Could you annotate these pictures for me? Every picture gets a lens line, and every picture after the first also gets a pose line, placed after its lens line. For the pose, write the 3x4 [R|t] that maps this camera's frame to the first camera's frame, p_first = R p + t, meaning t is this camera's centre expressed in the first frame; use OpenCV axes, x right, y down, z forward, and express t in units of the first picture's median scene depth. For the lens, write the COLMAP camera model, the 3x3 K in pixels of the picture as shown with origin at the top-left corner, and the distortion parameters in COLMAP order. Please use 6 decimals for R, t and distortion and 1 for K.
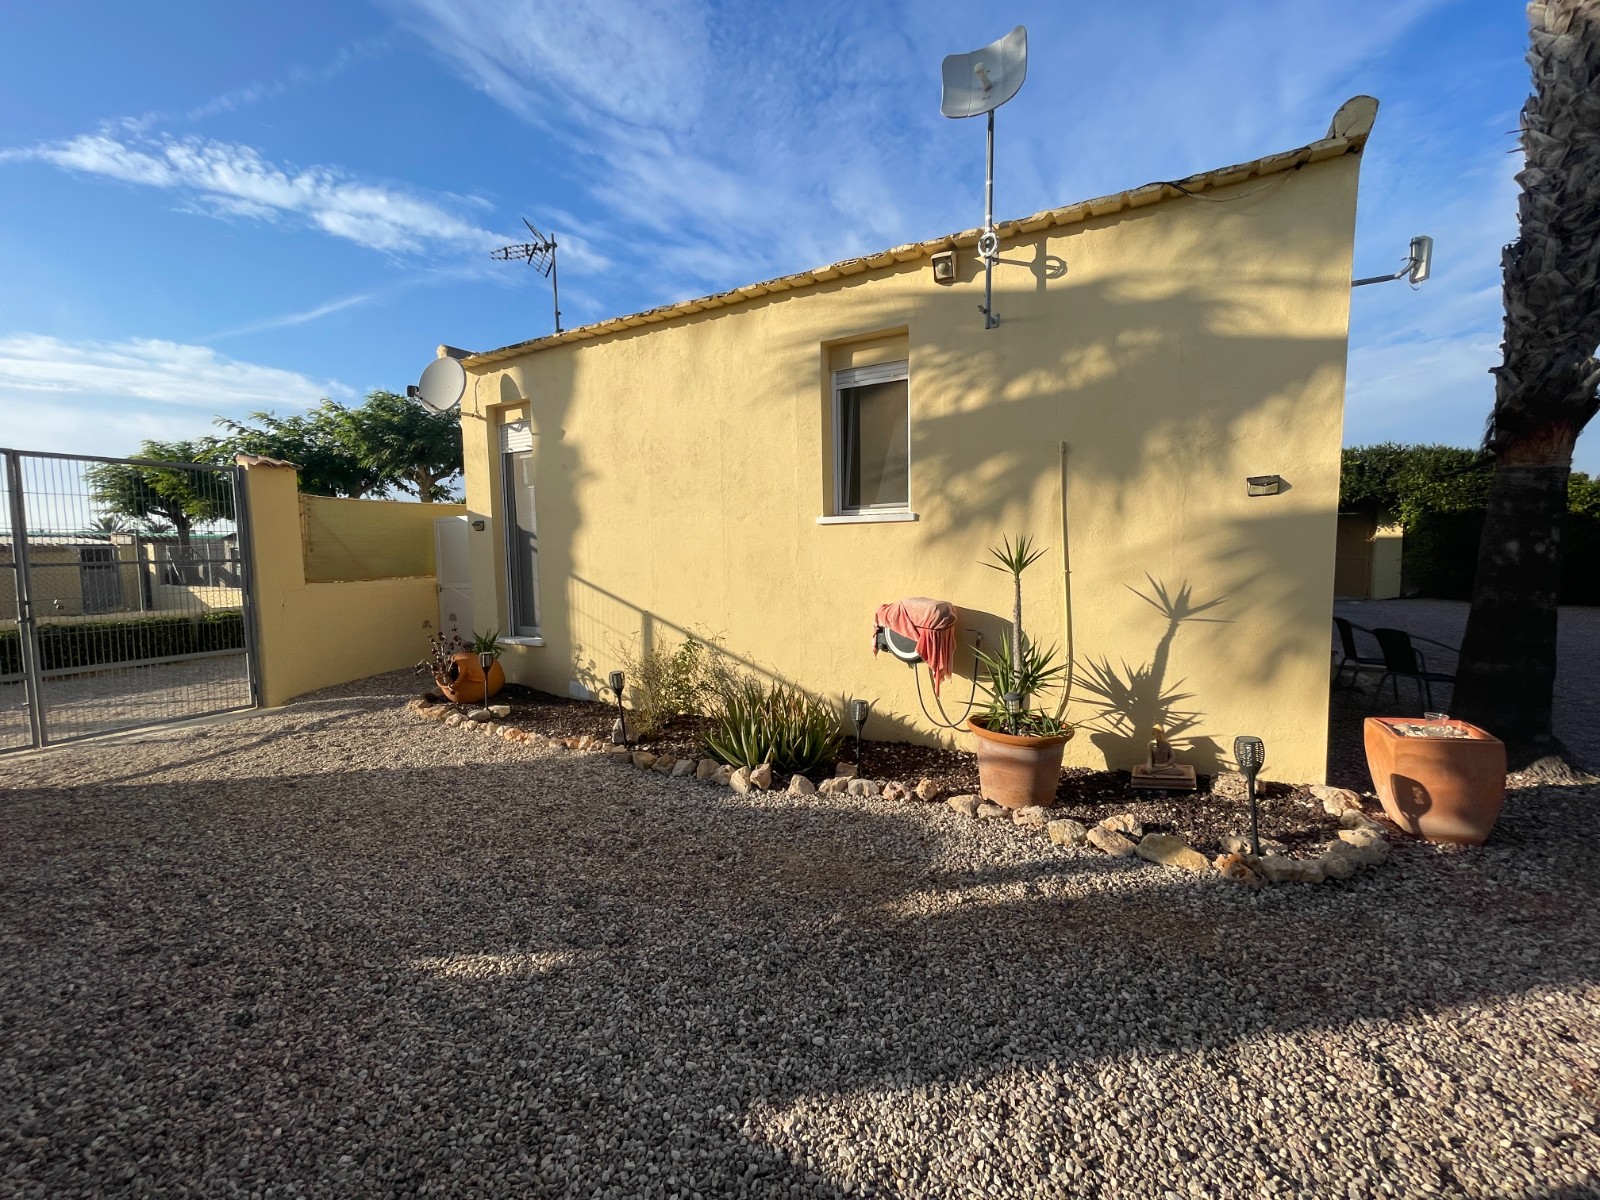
lens RADIAL K [[637.2, 0, 775.7], [0, 637.2, 599.6], [0, 0, 1]] dist [-0.000254, 0.000115]
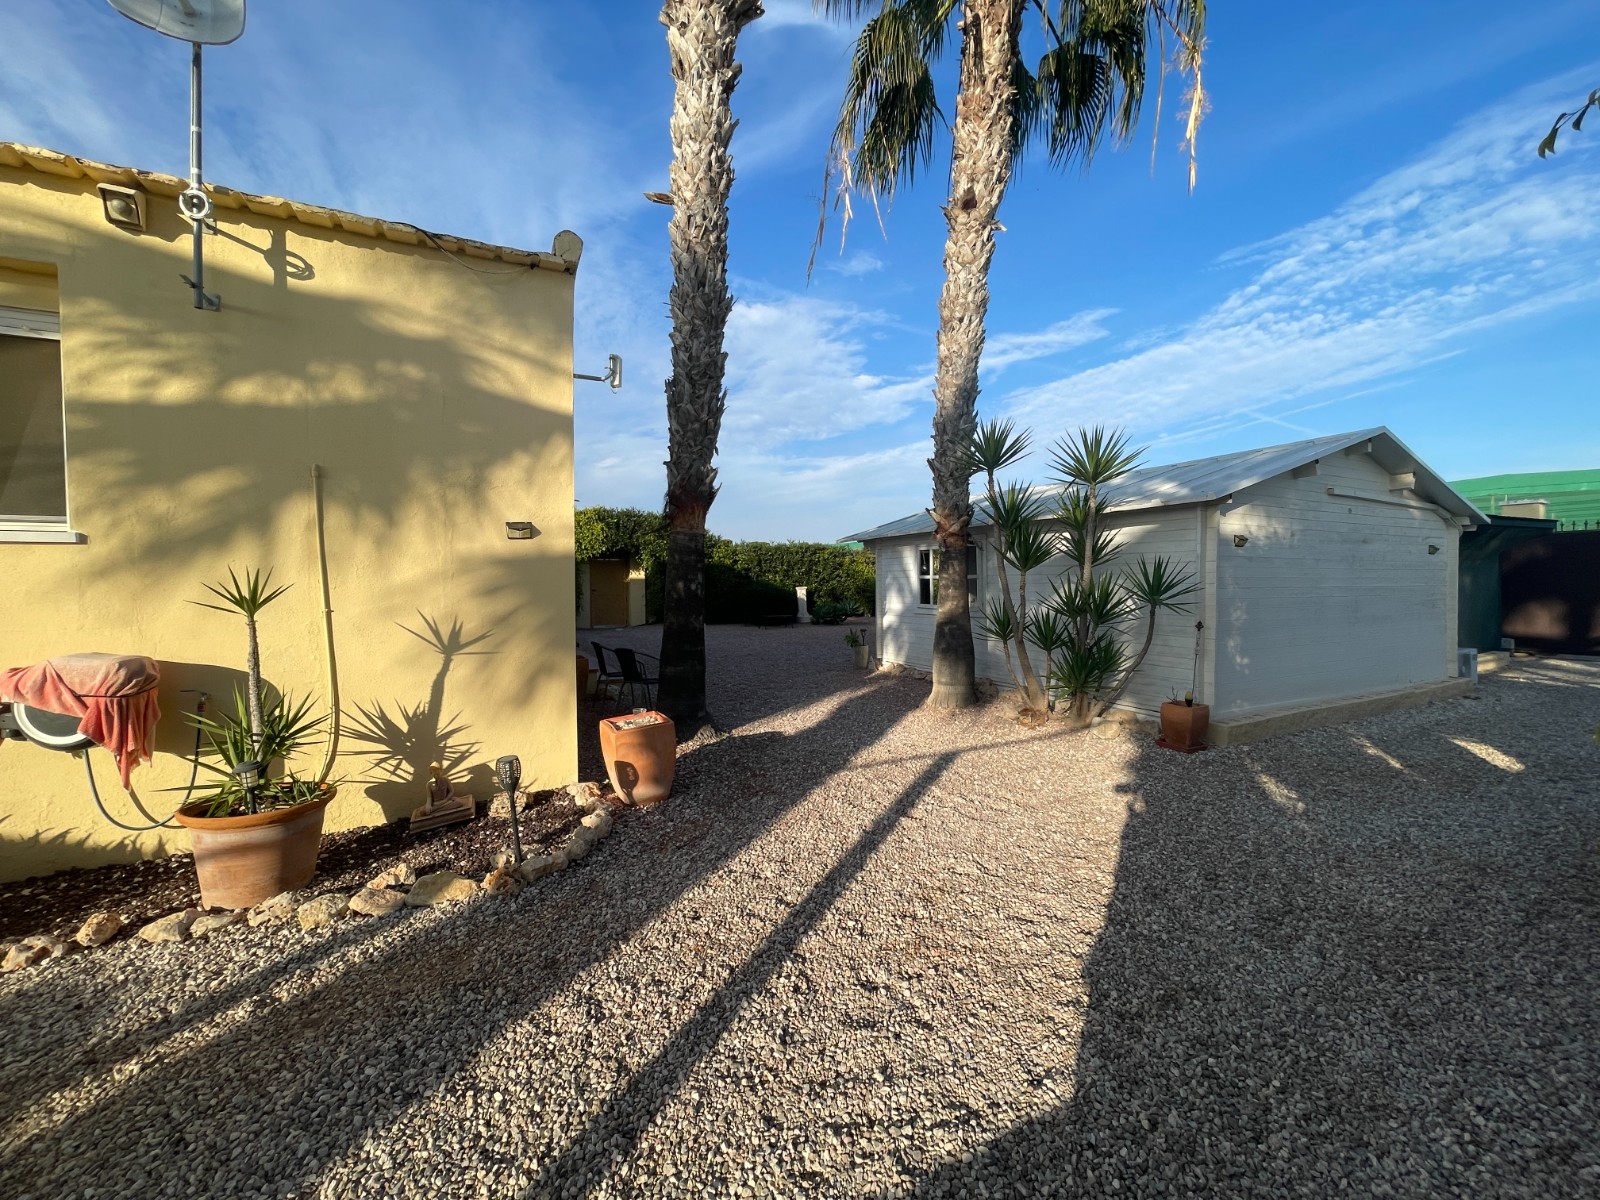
lens RADIAL K [[645.4, 0, 800.3], [0, 645.4, 601.3], [0, 0, 1]] dist [0.001503, 0.000344]
pose [[0.567098, -0.013889, 0.823533, 0.101386], [0.063407, 0.997627, -0.026838, 0.009895], [-0.821206, 0.067437, 0.566633, -0.054433]]
